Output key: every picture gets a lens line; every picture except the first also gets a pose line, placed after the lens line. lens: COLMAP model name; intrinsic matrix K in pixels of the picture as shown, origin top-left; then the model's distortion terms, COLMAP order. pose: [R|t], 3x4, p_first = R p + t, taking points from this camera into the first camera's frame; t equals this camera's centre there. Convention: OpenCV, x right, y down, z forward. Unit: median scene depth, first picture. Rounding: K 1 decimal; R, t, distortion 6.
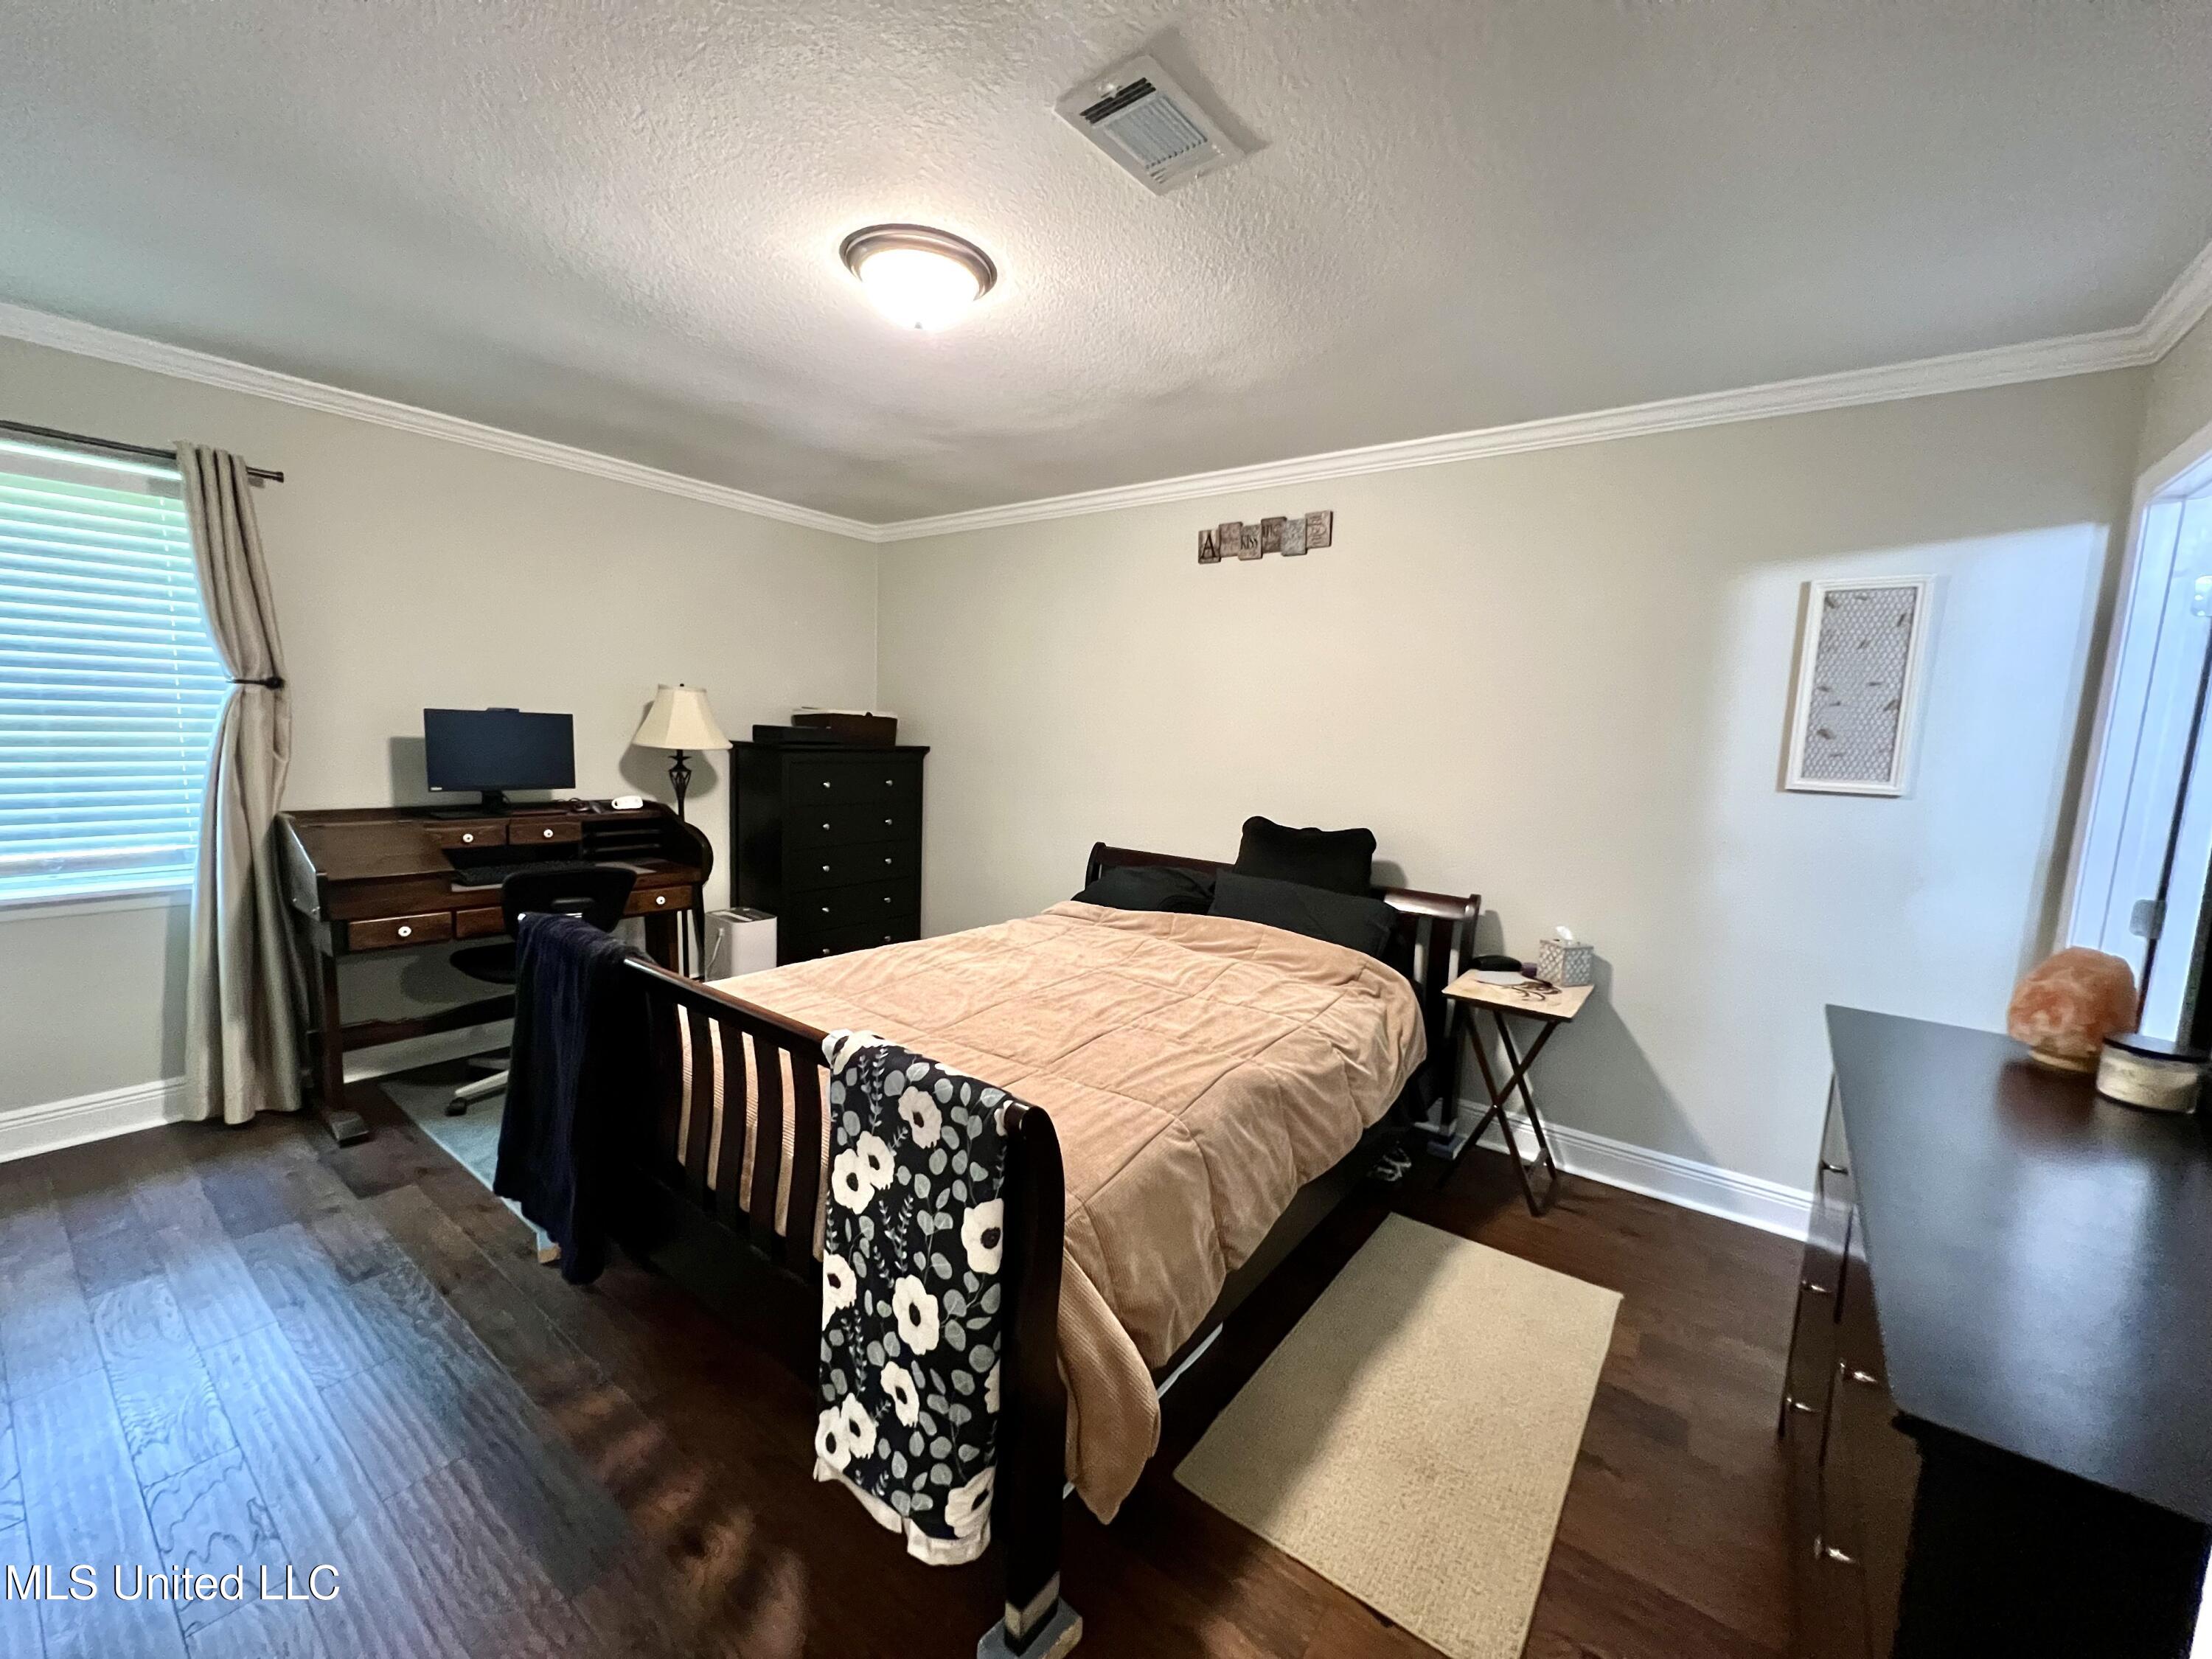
lens RADIAL K [[888.6, 0, 1109.4], [0, 888.6, 838.2], [0, 0, 1]] dist [-0.001205, 0.000729]
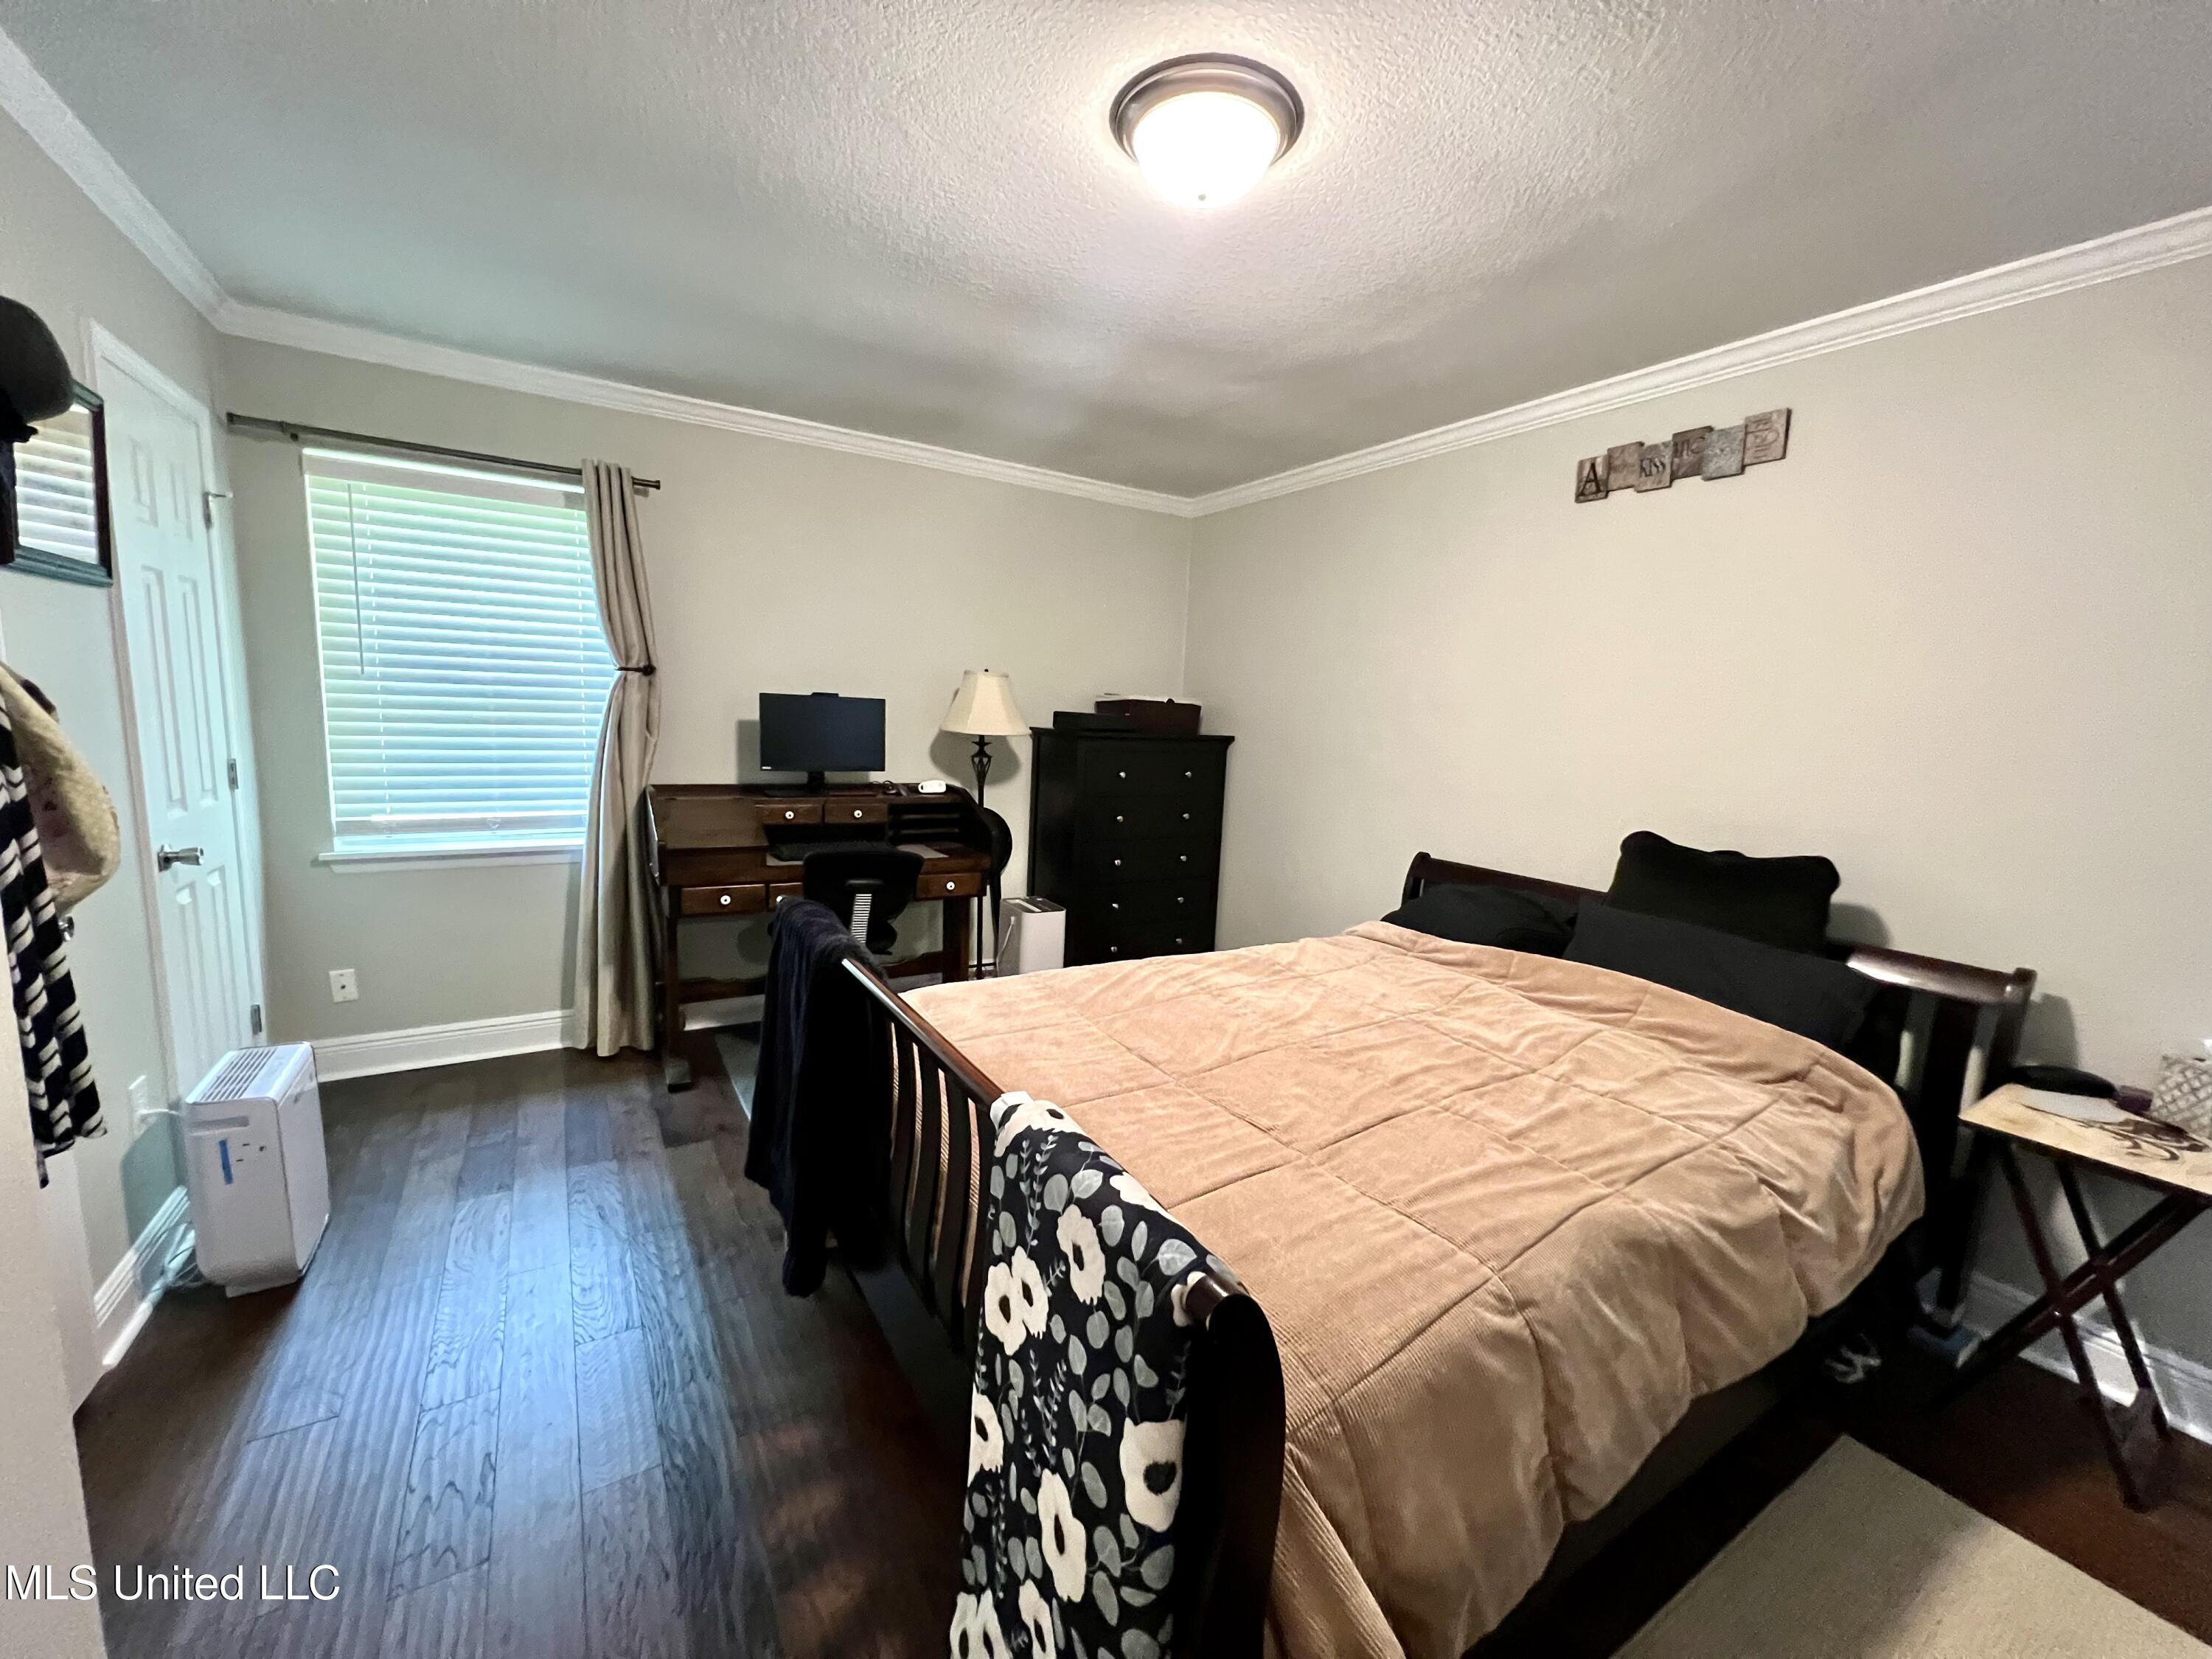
lens RADIAL K [[888.6, 0, 1106.3], [0, 888.6, 836.5], [0, 0, 1]] dist [-0.001205, 0.000729]
pose [[0.931441, 0.051657, -0.360206, 0.017109], [-0.050405, 0.998646, 0.012877, -0.008853], [0.360384, 0.006162, 0.932784, 0.170207]]
